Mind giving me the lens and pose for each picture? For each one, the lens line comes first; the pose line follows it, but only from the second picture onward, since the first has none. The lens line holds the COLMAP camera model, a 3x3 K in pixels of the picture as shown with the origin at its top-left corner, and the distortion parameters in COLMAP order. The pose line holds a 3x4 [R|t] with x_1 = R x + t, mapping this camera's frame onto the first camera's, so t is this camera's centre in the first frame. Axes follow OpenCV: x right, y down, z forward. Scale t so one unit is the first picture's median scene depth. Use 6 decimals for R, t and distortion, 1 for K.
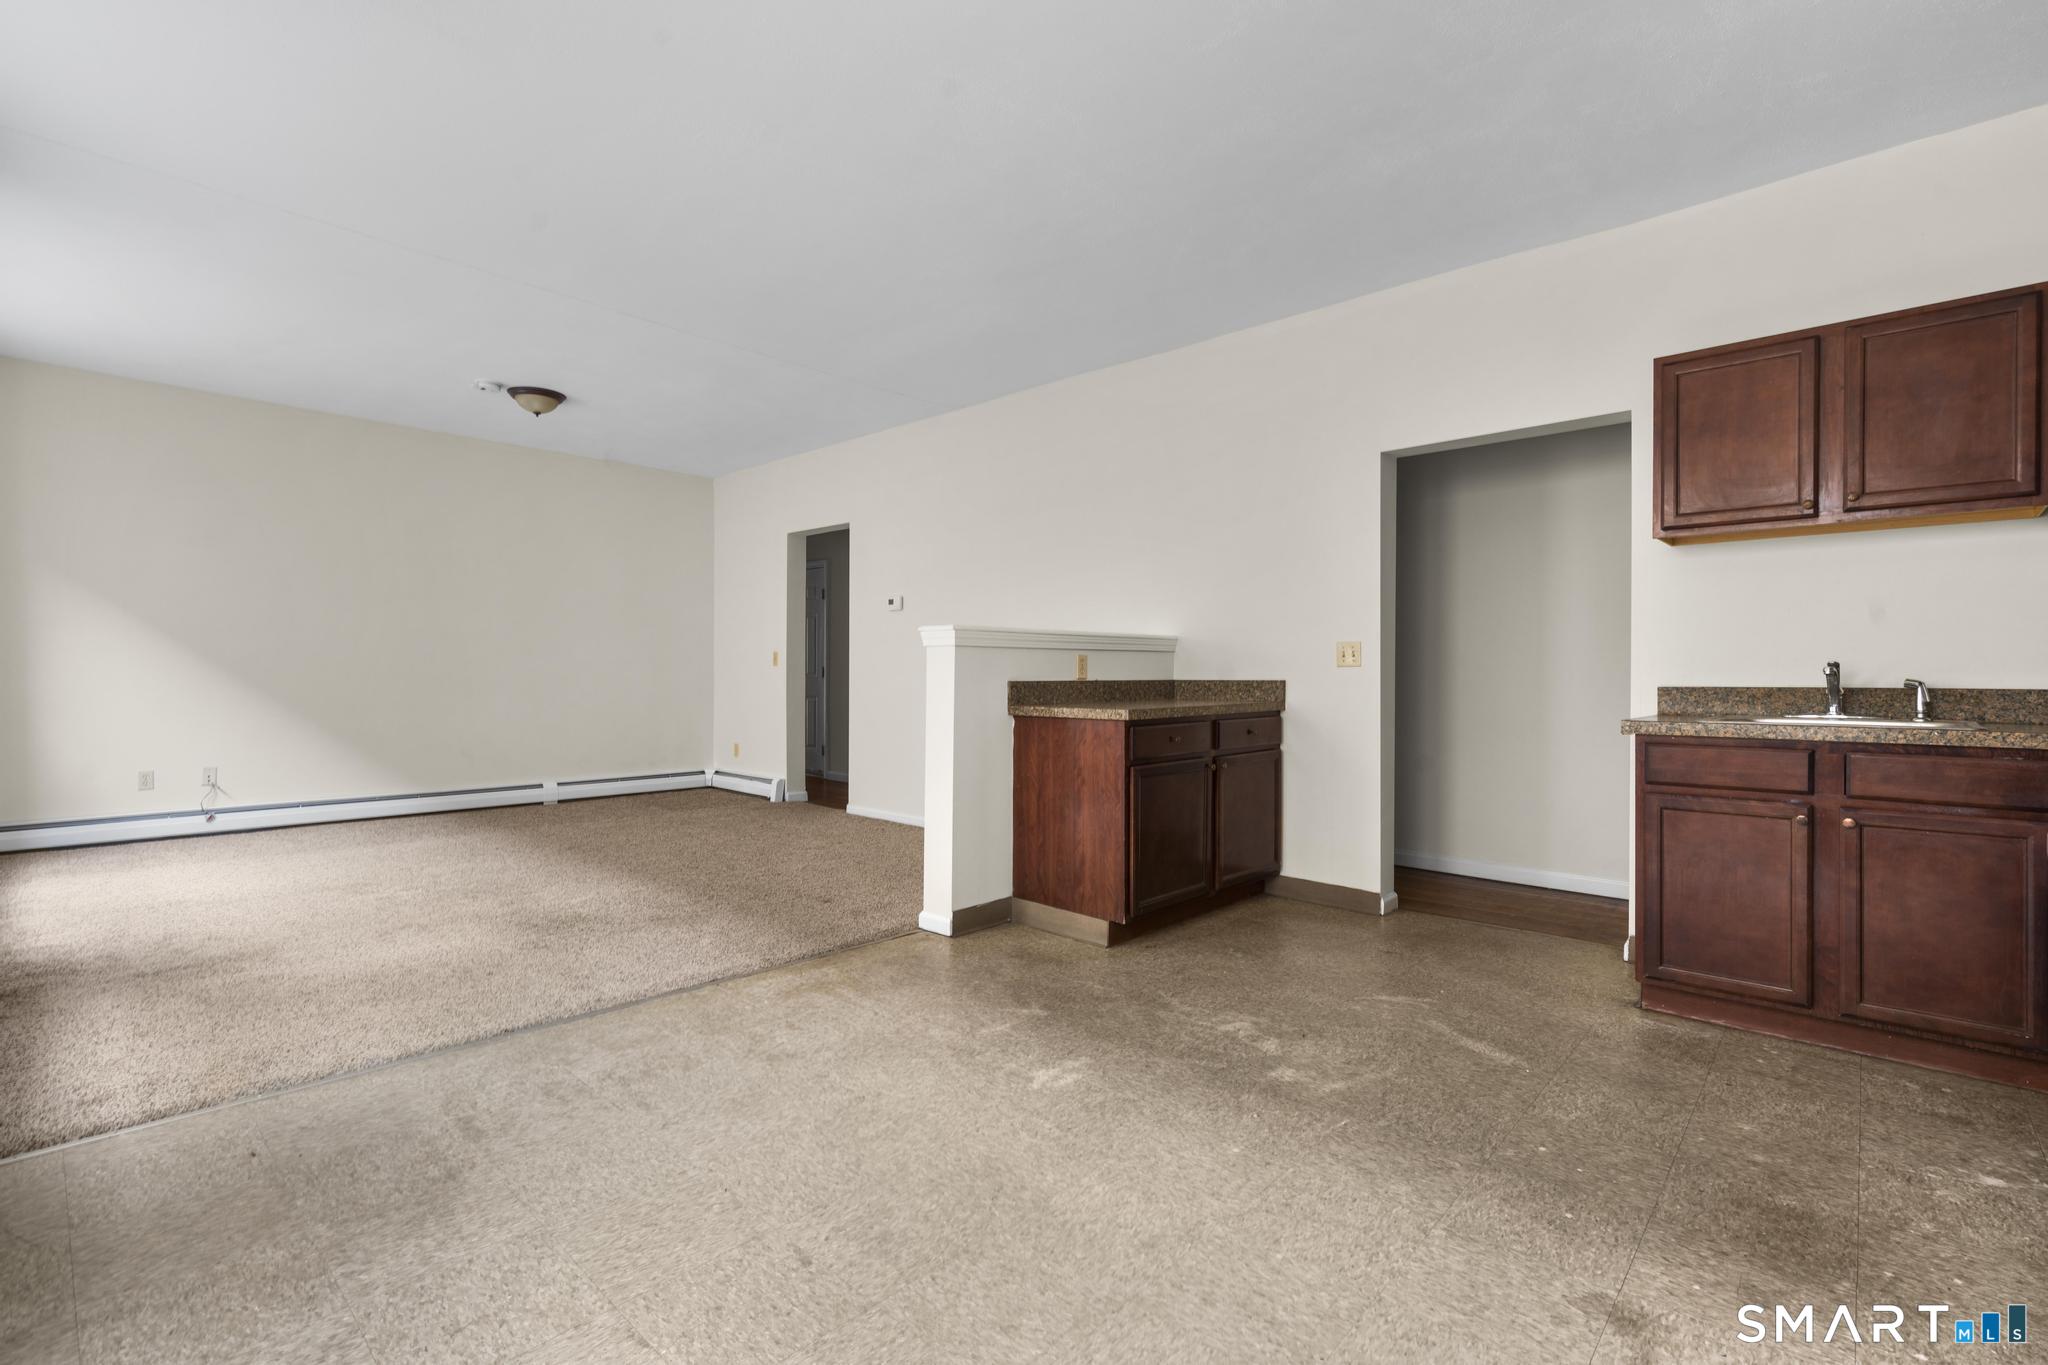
lens RADIAL K [[924.1, 0, 1026.6], [0, 924.1, 677.0], [0, 0, 1]] dist [-0.004936, 0.003275]
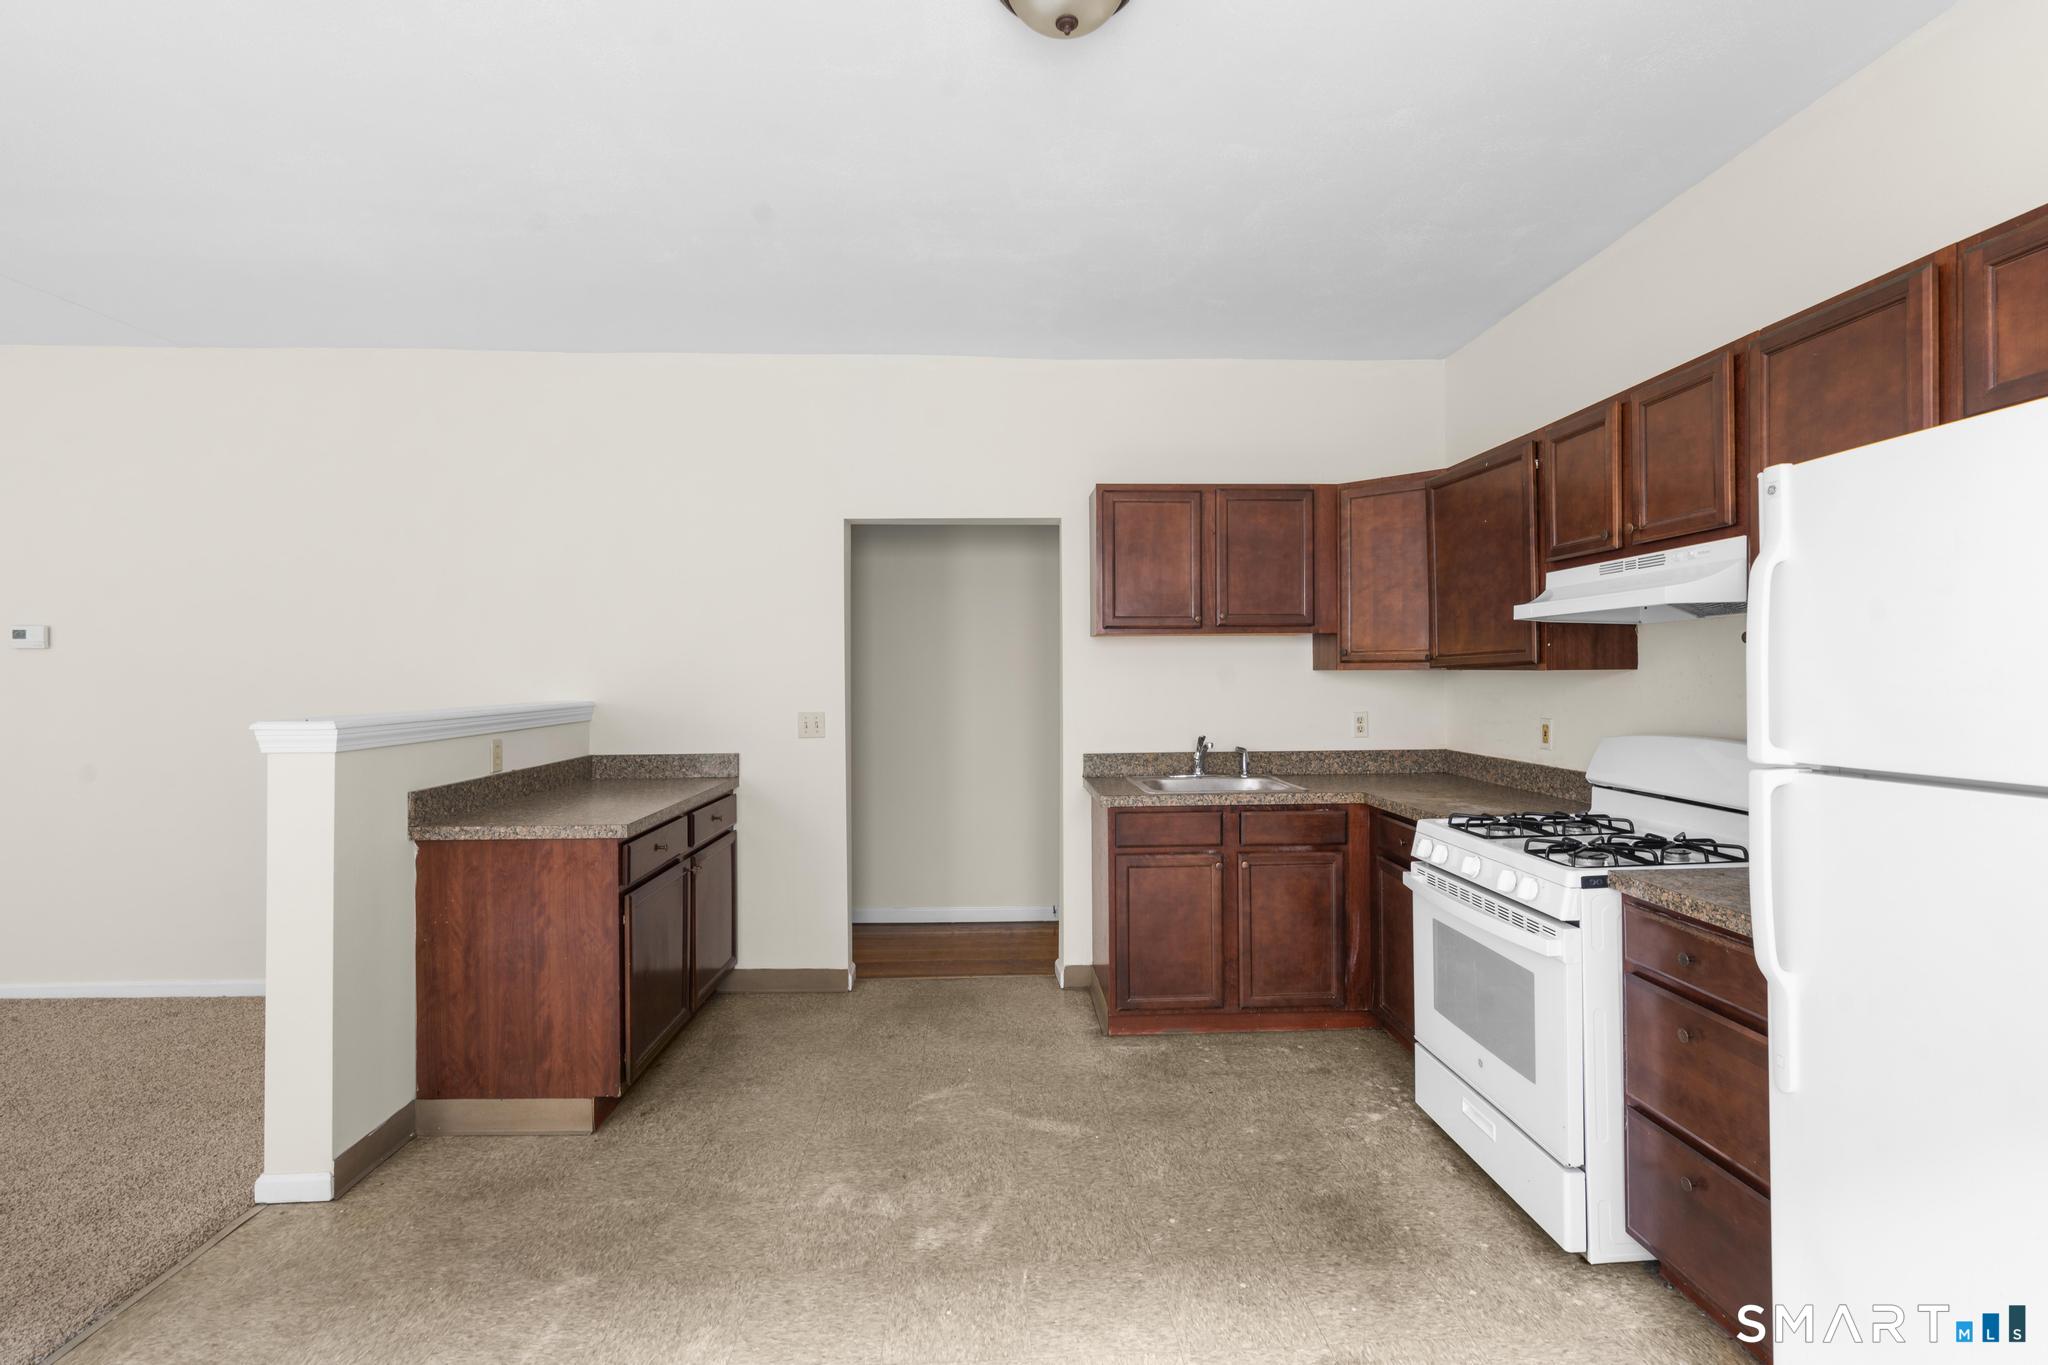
lens RADIAL K [[924.1, 0, 1027.0], [0, 924.1, 676.5], [0, 0, 1]] dist [-0.004936, 0.003275]
pose [[0.700808, -0.008552, 0.713299, -0.238699], [0.009450, 0.999952, 0.002705, -0.101423], [-0.713287, 0.004845, 0.700855, 0.232311]]
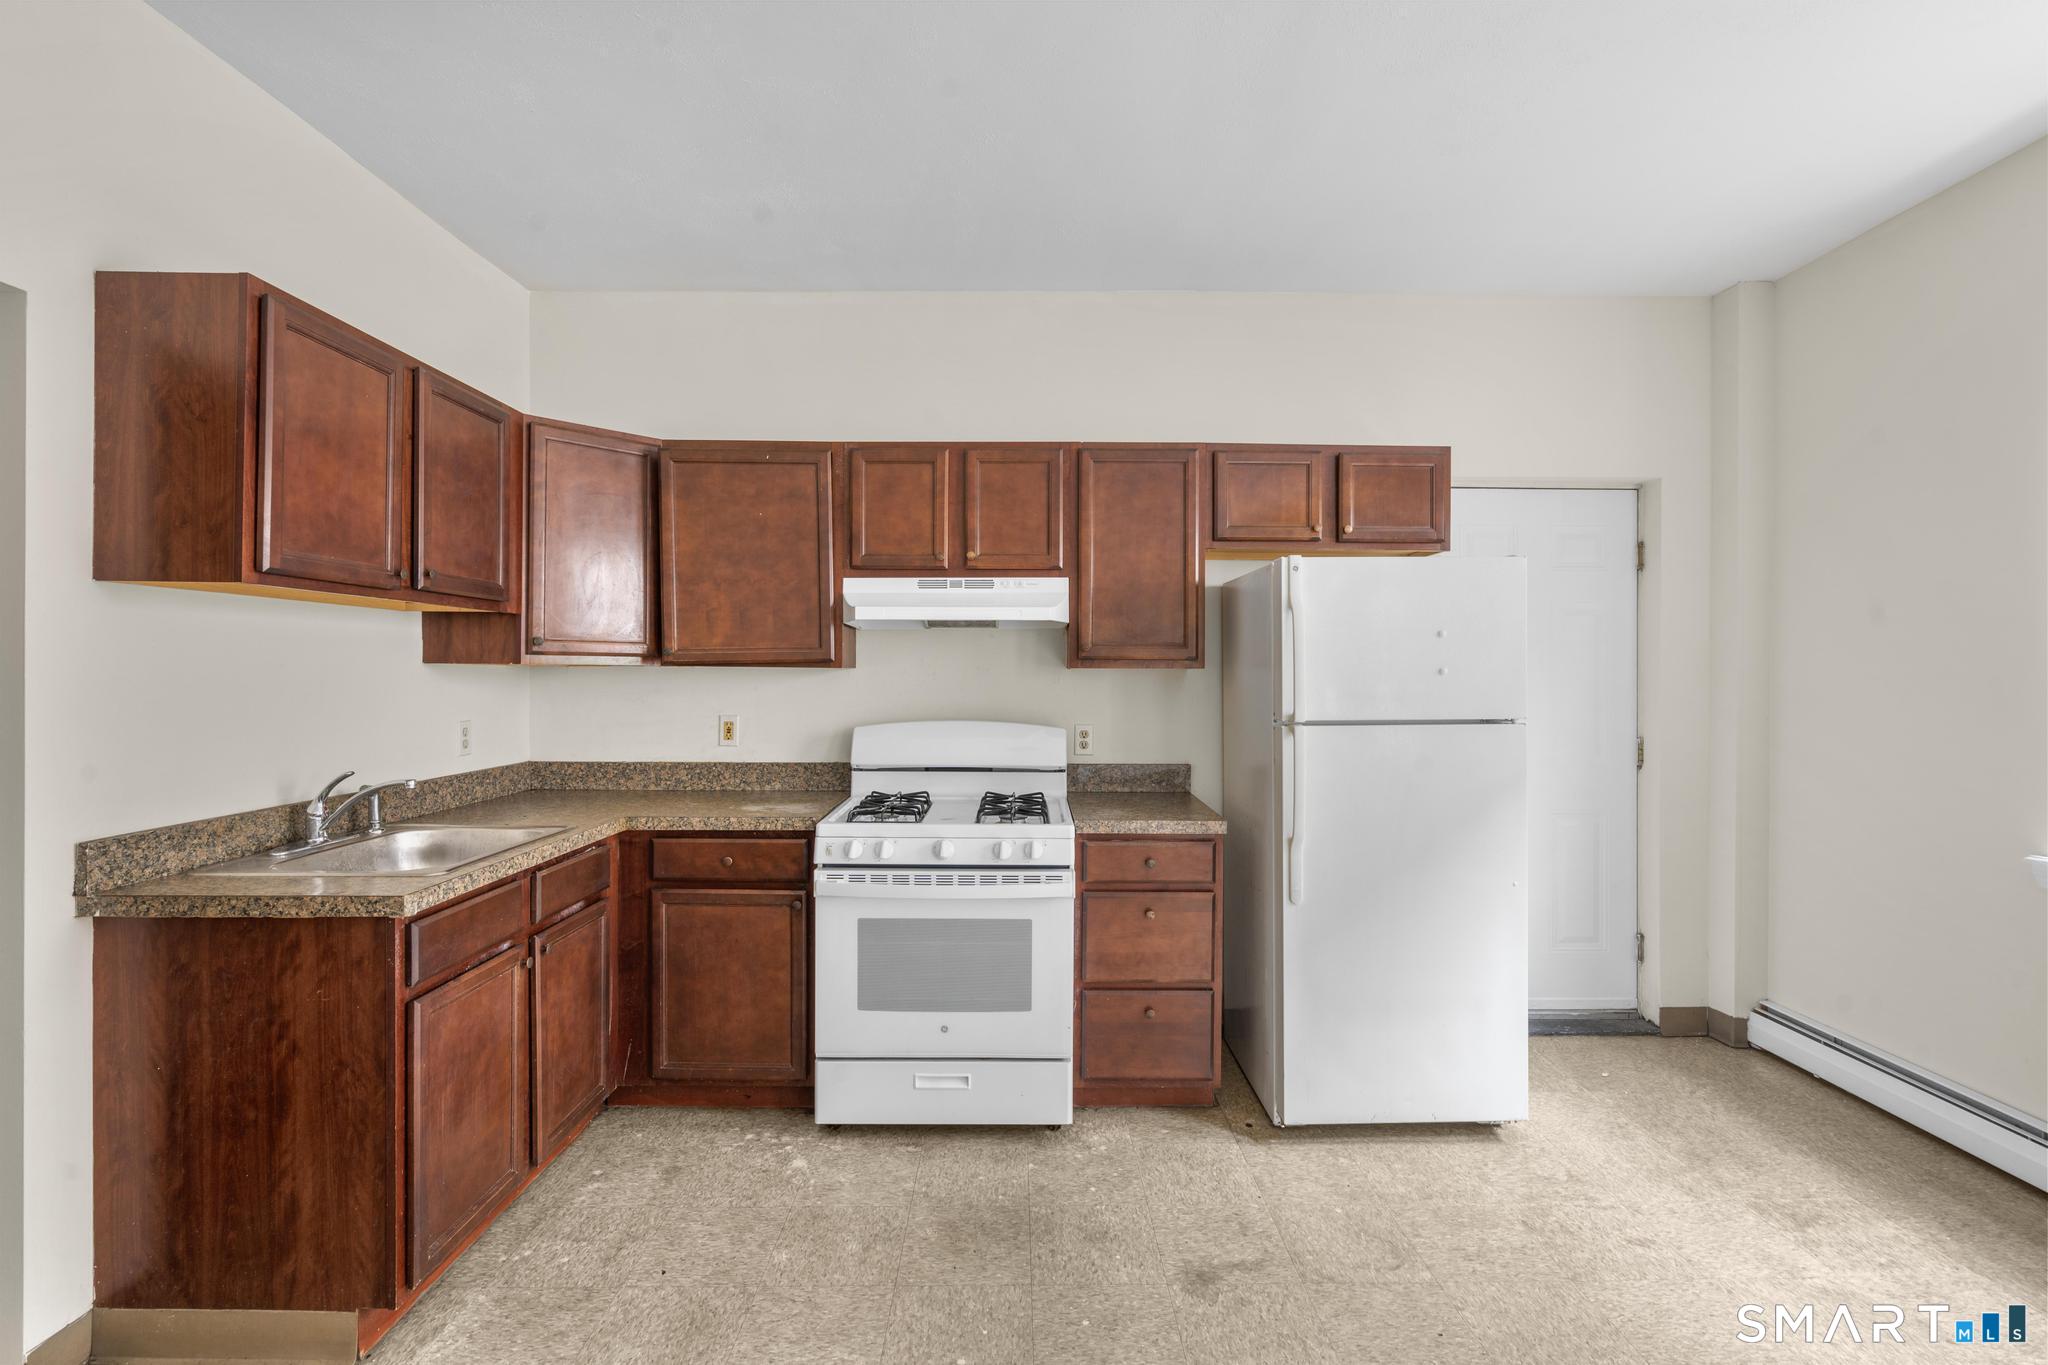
lens RADIAL K [[924.1, 0, 1030.0], [0, 924.1, 676.8], [0, 0, 1]] dist [-0.004936, 0.003275]
pose [[-0.684883, -0.008378, 0.728605, -0.080208], [-0.003574, 0.999960, 0.008139, -0.099124], [-0.728645, 0.002970, -0.684885, 1.051833]]
